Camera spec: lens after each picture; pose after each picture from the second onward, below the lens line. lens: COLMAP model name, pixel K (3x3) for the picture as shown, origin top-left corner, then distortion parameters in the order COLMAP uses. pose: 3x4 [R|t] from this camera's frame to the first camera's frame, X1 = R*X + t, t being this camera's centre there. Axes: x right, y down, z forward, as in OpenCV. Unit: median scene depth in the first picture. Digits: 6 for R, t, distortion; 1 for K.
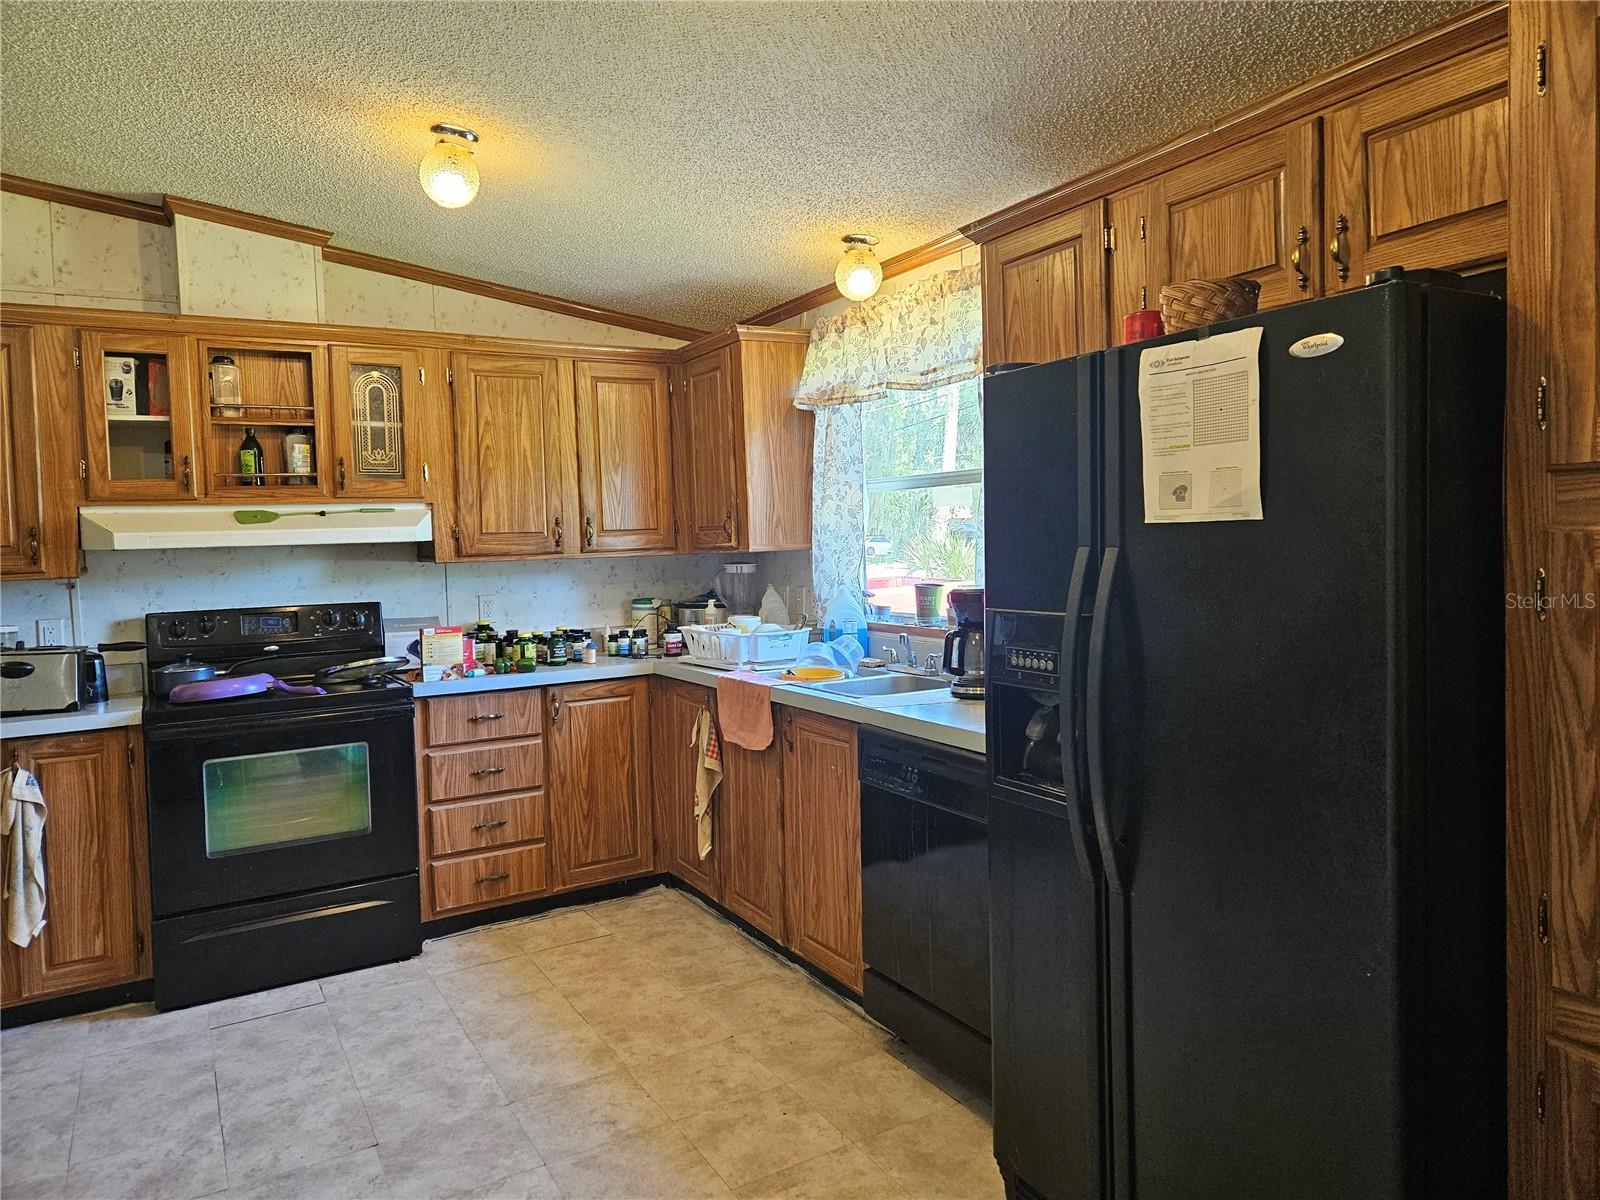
lens RADIAL K [[1080.4, 0, 789.0], [0, 1080.4, 566.8], [0, 0, 1]] dist [0.075942, -0.063305]
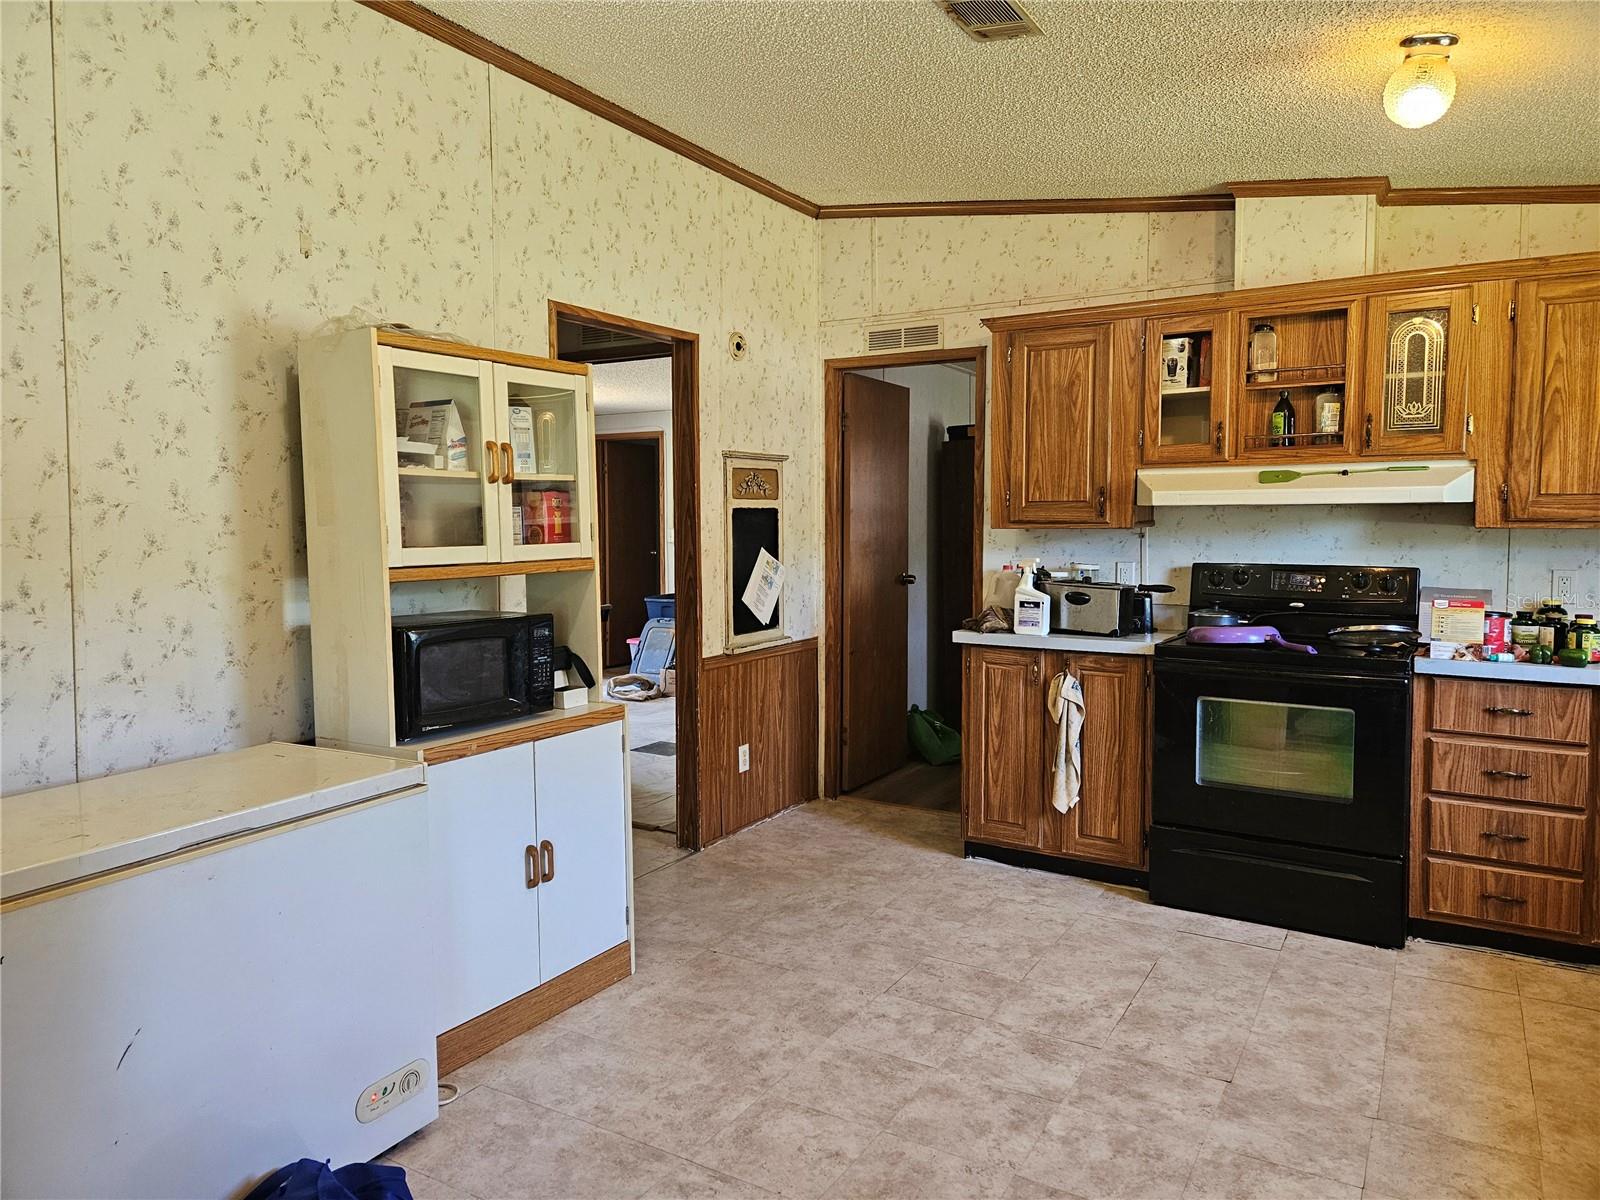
lens RADIAL K [[1080.4, 0, 782.1], [0, 1080.4, 567.0], [0, 0, 1]] dist [0.075942, -0.063305]
pose [[0.472185, 0.069915, -0.878723, 0.216837], [-0.038683, 0.997533, 0.058581, -0.002605], [0.880650, 0.006330, 0.473724, 0.096342]]
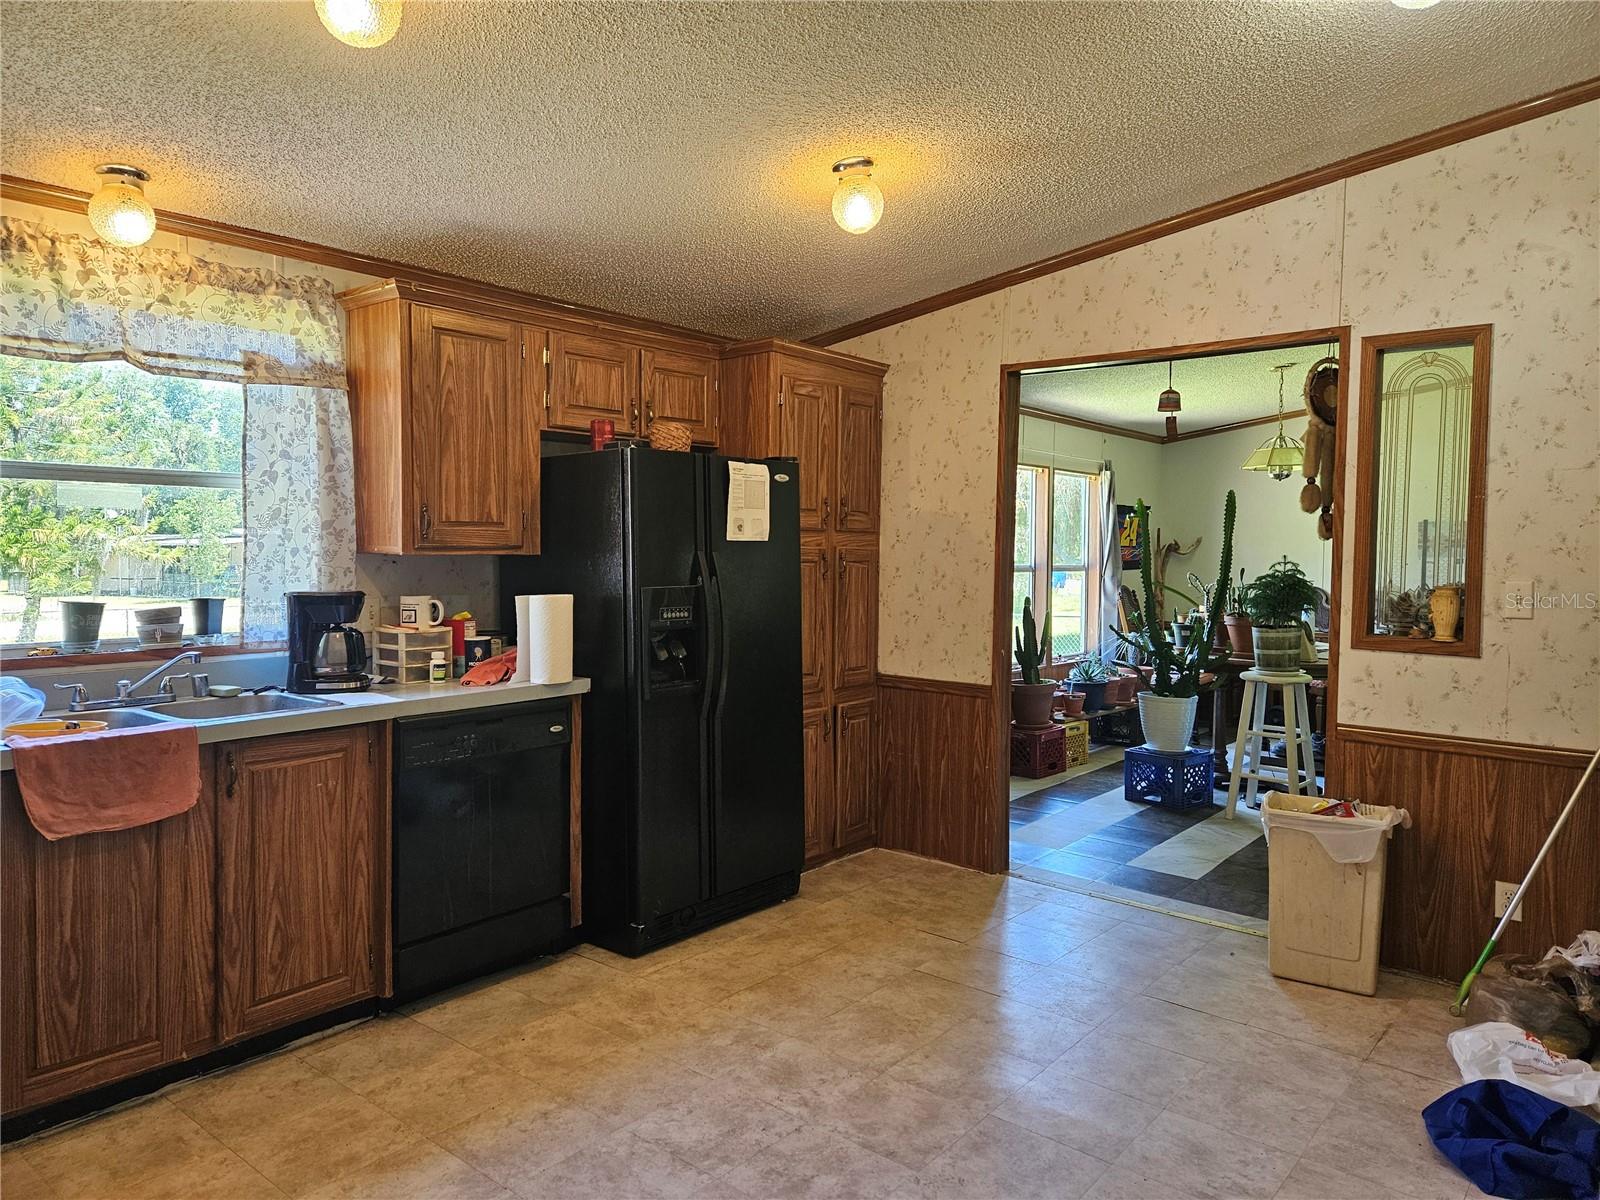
lens RADIAL K [[1080.4, 0, 794.6], [0, 1080.4, 601.0], [0, 0, 1]] dist [0.075942, -0.063305]
pose [[-0.353832, -0.010974, 0.935245, -0.853779], [0.037157, 0.998977, 0.025780, 0.014159], [-0.934571, 0.043873, -0.353062, 0.813110]]
